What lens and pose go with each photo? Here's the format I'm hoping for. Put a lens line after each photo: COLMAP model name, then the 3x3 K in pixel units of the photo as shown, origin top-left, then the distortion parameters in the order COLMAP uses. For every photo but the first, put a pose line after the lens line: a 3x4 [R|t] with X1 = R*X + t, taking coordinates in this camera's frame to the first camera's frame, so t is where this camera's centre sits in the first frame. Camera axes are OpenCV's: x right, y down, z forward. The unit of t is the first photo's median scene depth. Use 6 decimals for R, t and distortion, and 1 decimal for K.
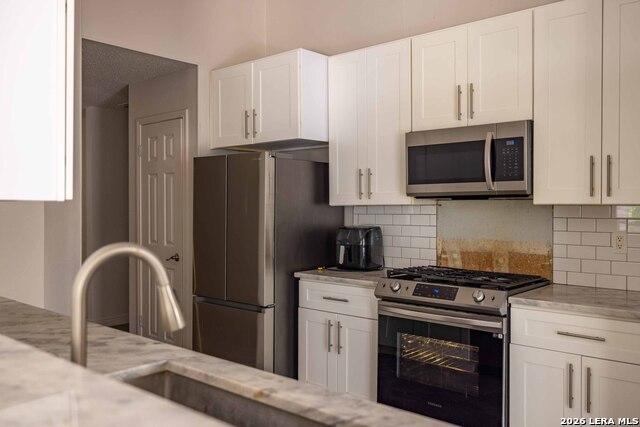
lens RADIAL K [[561.0, 0, 320.0], [0, 561.0, 213.5], [0, 0, 1]] dist [0.005522, 0.002141]
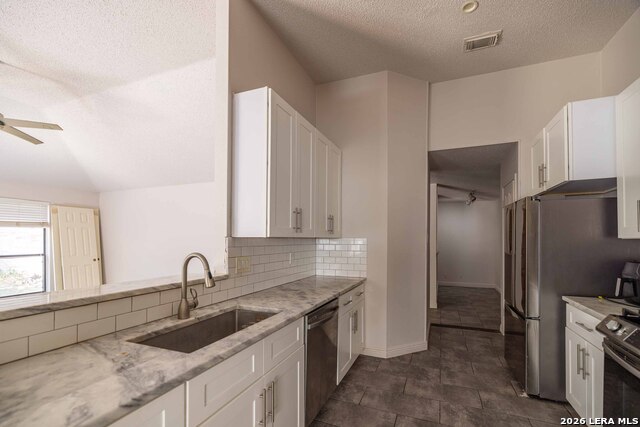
lens RADIAL K [[286.4, 0, 320.4], [0, 286.4, 233.8], [0, 0, 1]] dist [-0.000834, -0.000204]
pose [[0.332157, -0.015272, -0.943101, 0.349802], [-0.012539, 0.999709, -0.020606, -0.005783], [0.943141, 0.018670, 0.331869, 0.317835]]
